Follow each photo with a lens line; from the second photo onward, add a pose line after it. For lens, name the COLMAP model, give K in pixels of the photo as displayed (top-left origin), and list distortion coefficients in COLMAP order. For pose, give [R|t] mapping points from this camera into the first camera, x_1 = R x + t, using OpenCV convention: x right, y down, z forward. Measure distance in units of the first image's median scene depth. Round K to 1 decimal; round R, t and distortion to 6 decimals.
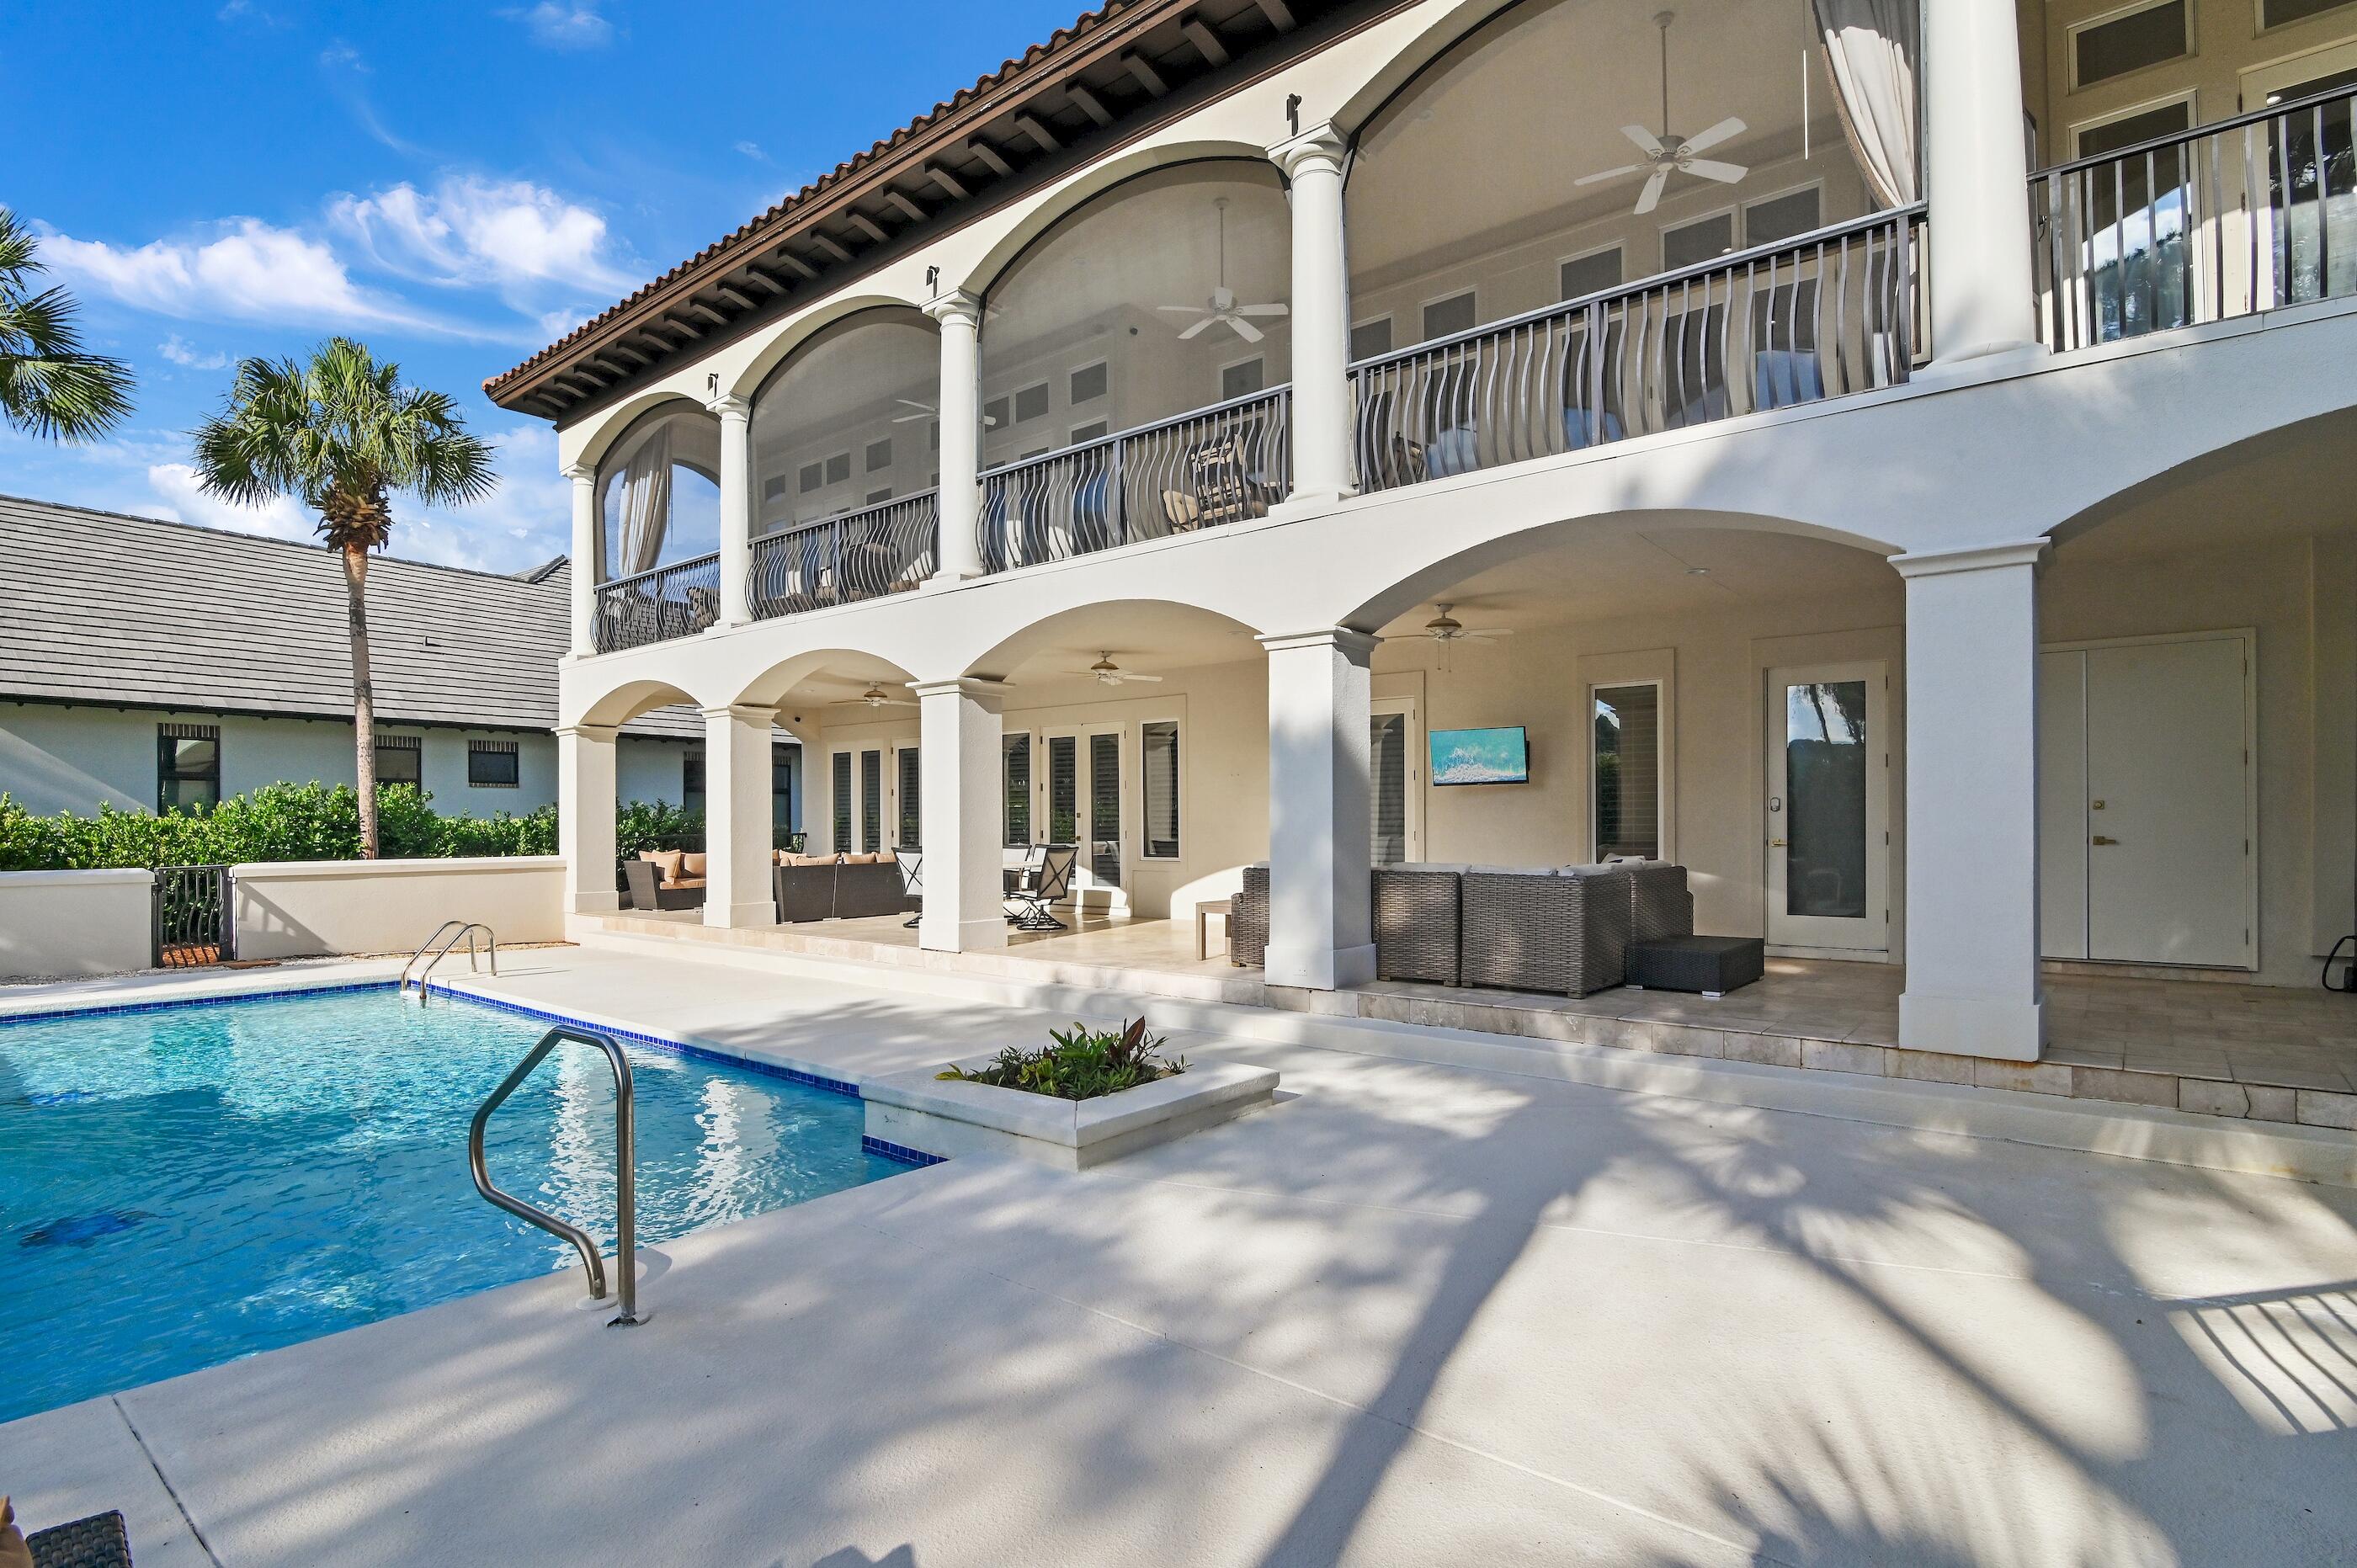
lens RADIAL K [[1163.2, 0, 1171.2], [0, 1163.2, 829.5], [0, 0, 1]] dist [-0.016868, -0.000309]
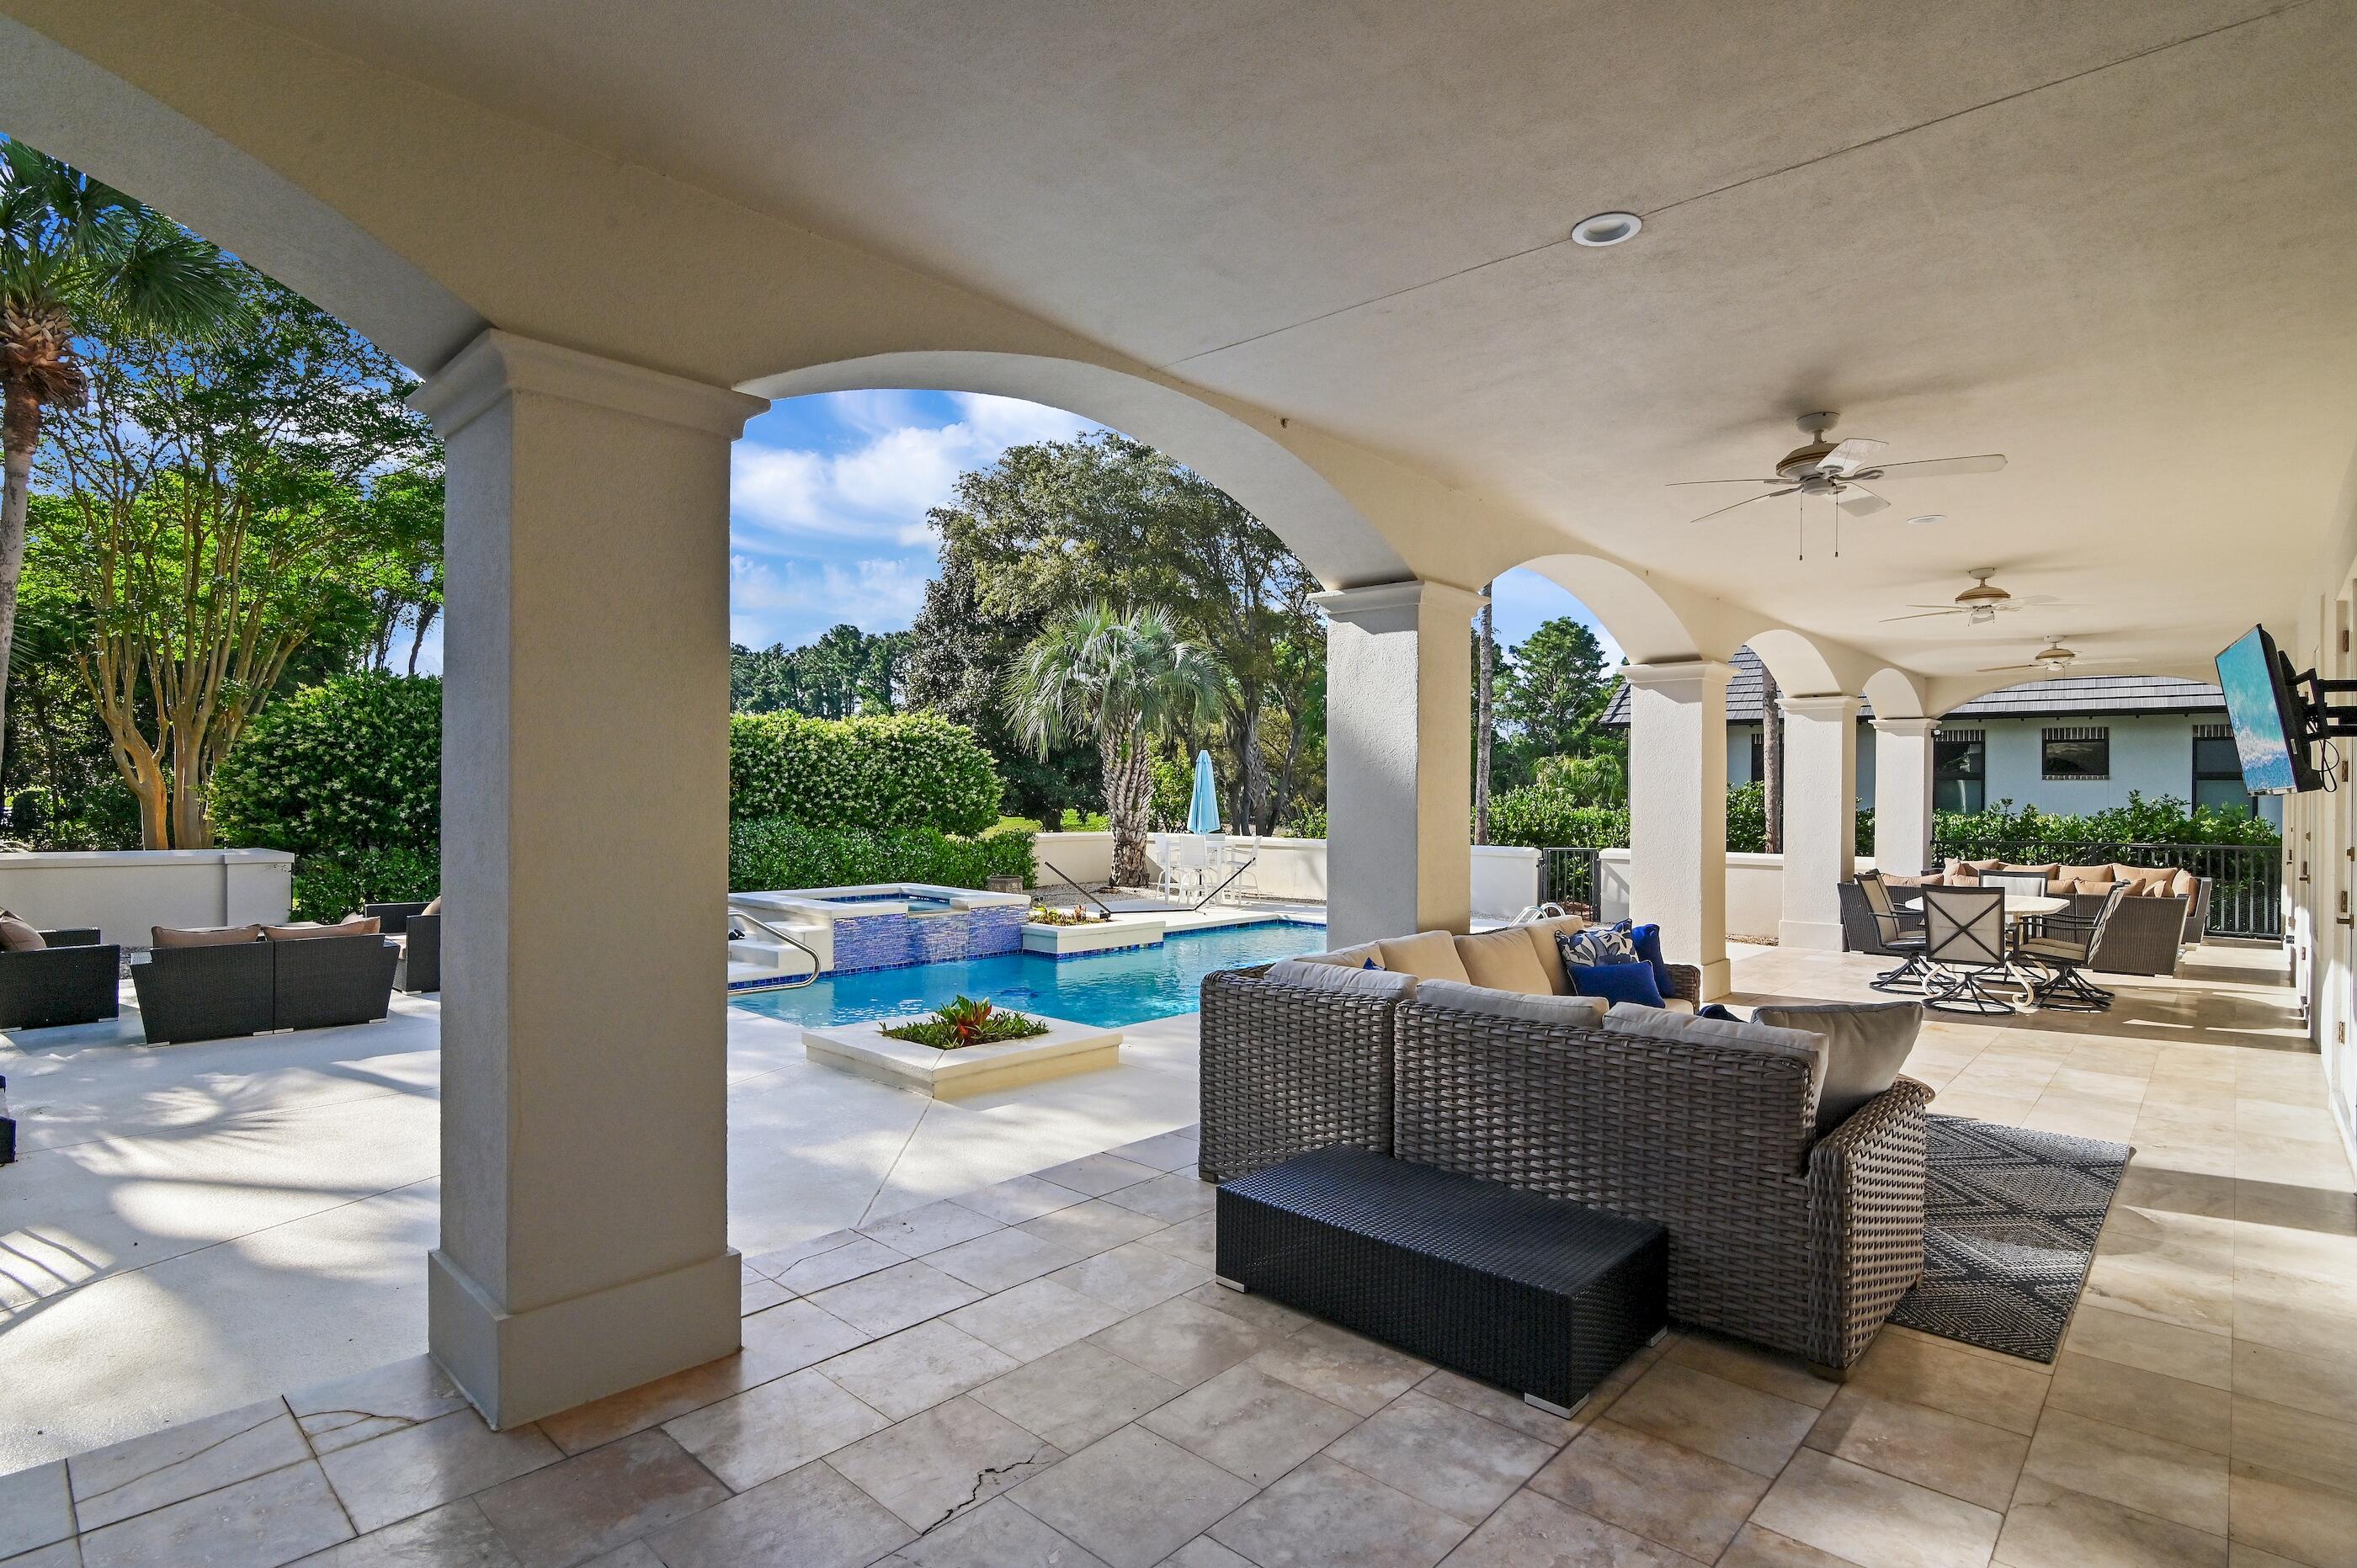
lens RADIAL K [[1155.0, 0, 1173.7], [0, 1155.0, 792.4], [0, 0, 1]] dist [-0.018613, -0.000049]
pose [[-0.056722, 0.000416, -0.998390, 0.592877], [-0.013935, 0.999902, 0.001209, -0.032299], [0.998293, 0.013981, -0.056711, 0.643242]]
